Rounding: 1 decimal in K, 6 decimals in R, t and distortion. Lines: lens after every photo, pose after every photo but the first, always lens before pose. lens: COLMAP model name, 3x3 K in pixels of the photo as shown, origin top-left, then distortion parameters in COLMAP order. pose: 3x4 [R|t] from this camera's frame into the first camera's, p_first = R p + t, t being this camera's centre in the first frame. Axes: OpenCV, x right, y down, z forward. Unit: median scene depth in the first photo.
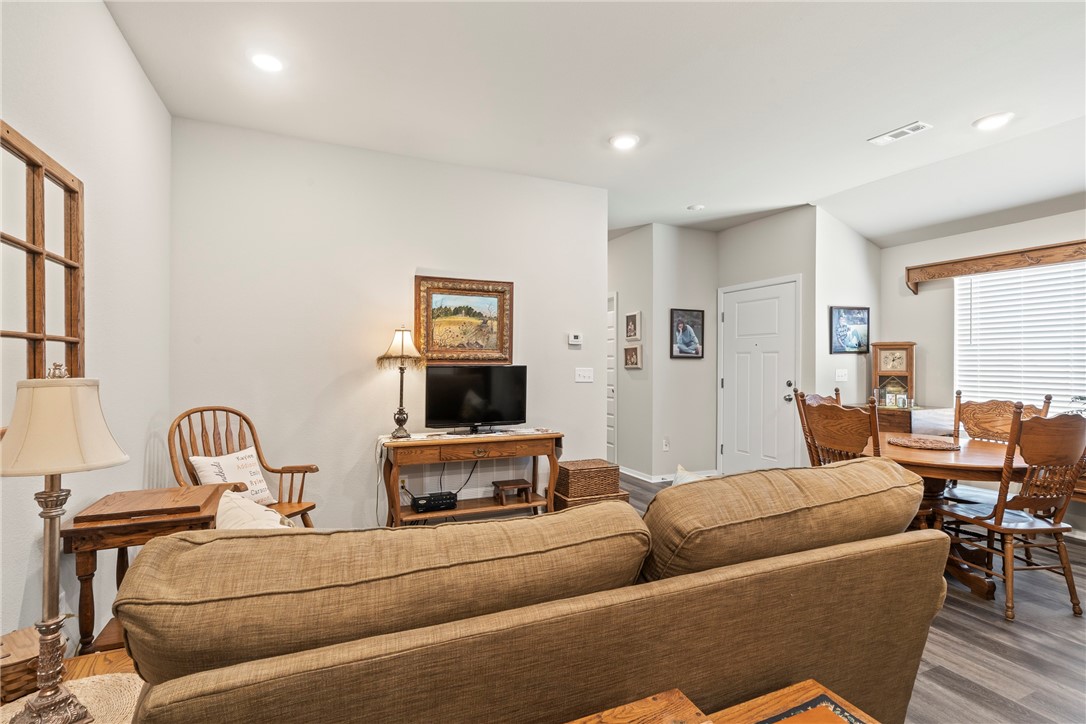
lens RADIAL K [[498.9, 0, 524.2], [0, 498.9, 365.1], [0, 0, 1]] dist [0.017791, 0.000109]
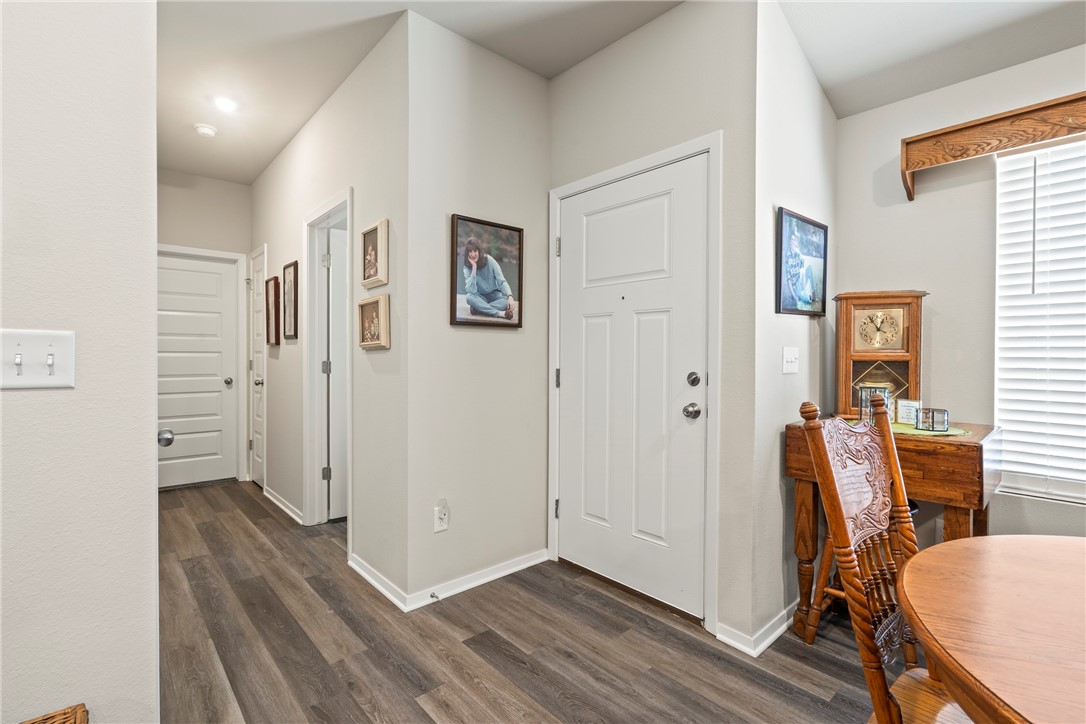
lens RADIAL K [[508.5, 0, 538.2], [0, 508.5, 358.5], [0, 0, 1]] dist [-0.000368, 0.000354]
pose [[0.944011, -0.000942, 0.329912, 0.243956], [-0.000686, 0.999988, 0.004818, 0.016196], [-0.329913, -0.004775, 0.943999, 0.611635]]
